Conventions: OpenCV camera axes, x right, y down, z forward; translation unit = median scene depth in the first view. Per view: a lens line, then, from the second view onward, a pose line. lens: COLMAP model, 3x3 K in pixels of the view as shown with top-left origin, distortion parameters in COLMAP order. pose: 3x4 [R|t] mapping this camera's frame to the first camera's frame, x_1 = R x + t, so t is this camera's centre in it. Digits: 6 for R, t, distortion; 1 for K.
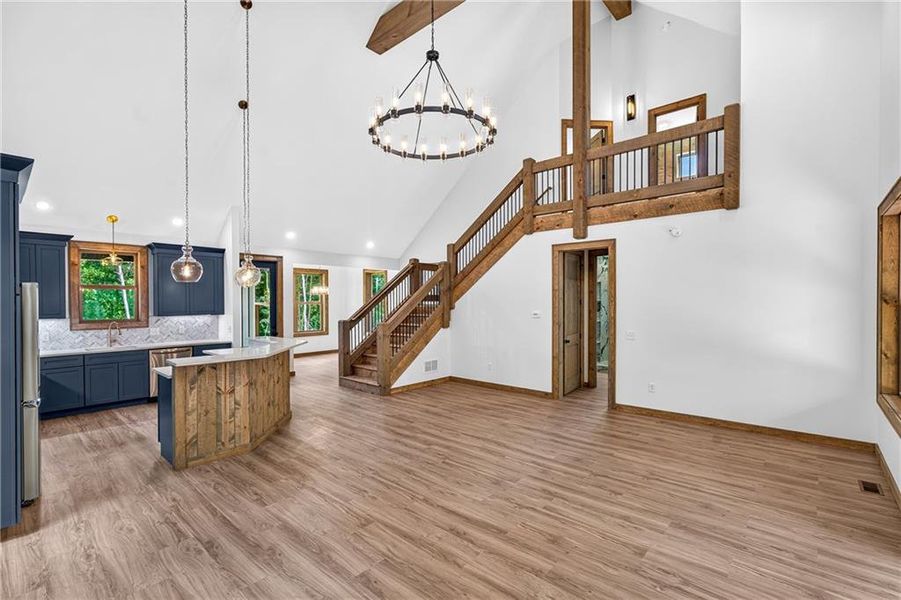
lens RADIAL K [[410.1, 0, 455.0], [0, 410.1, 301.1], [0, 0, 1]] dist [-0.011955, 0.004557]
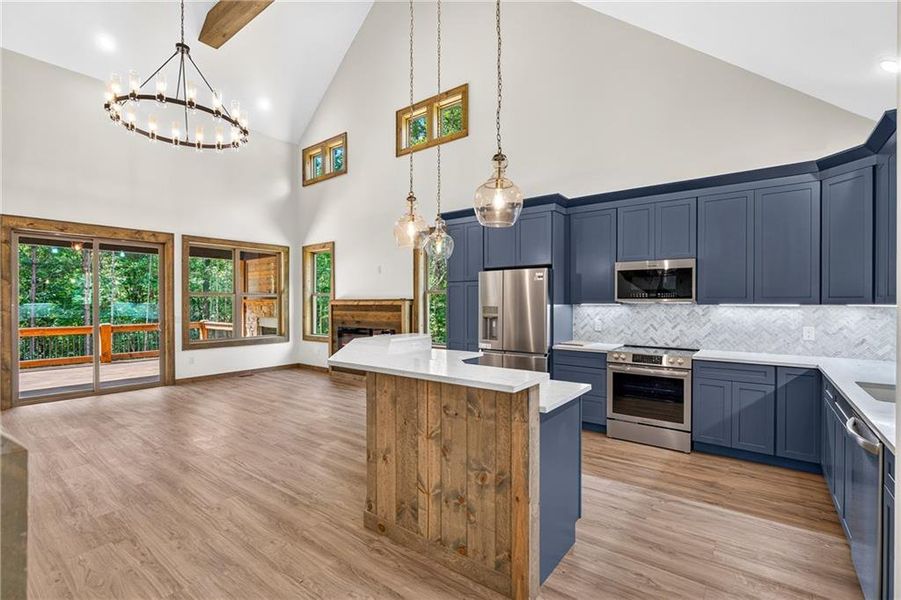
lens RADIAL K [[410.1, 0, 456.0], [0, 410.1, 304.7], [0, 0, 1]] dist [-0.011955, 0.004557]
pose [[-0.997560, 0.005220, -0.069620, -0.517879], [0.004601, 0.999948, 0.009048, 0.041715], [0.069664, 0.008706, -0.997533, 1.597536]]
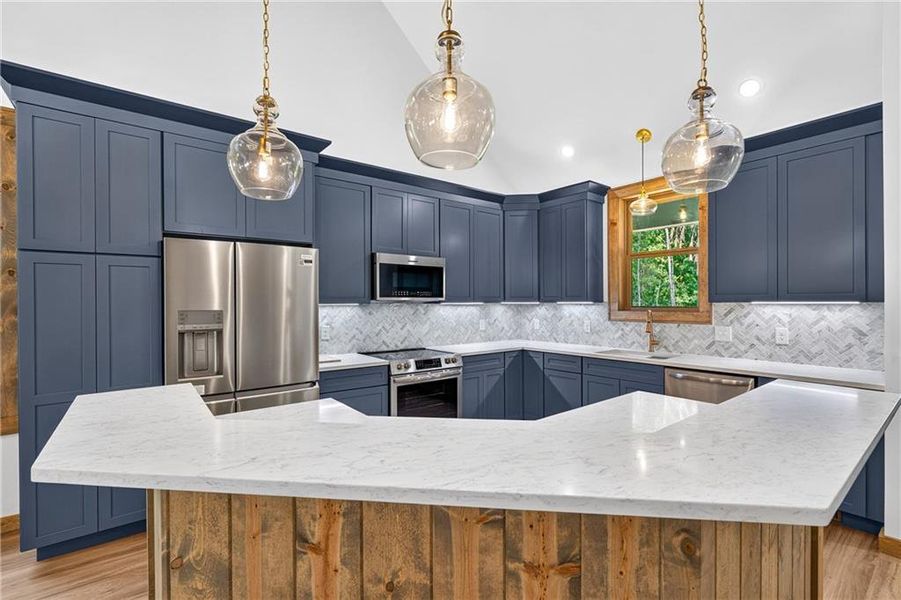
lens RADIAL K [[410.1, 0, 449.4], [0, 410.1, 299.0], [0, 0, 1]] dist [-0.011955, 0.004557]
pose [[-0.184577, -0.000352, -0.982818, -0.249705], [0.002992, 0.999995, -0.000920, 0.042750], [0.982813, -0.003111, -0.184576, 1.026710]]
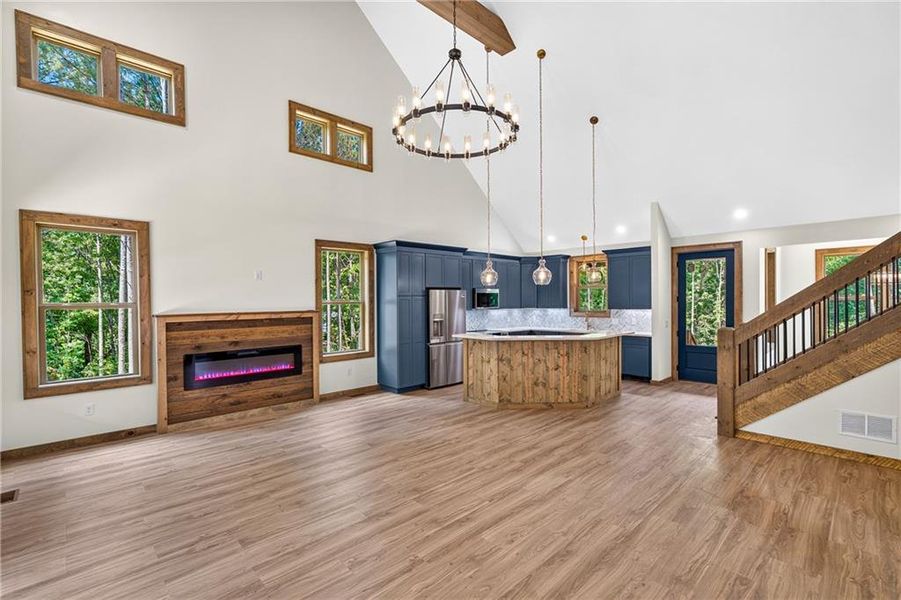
lens RADIAL K [[410.1, 0, 451.6], [0, 410.1, 302.4], [0, 0, 1]] dist [-0.011955, 0.004557]
pose [[-0.080147, 0.013855, -0.996687, 0.727609], [0.005812, 0.999893, 0.013432, -0.002867], [0.996766, -0.004716, -0.080219, 0.814915]]
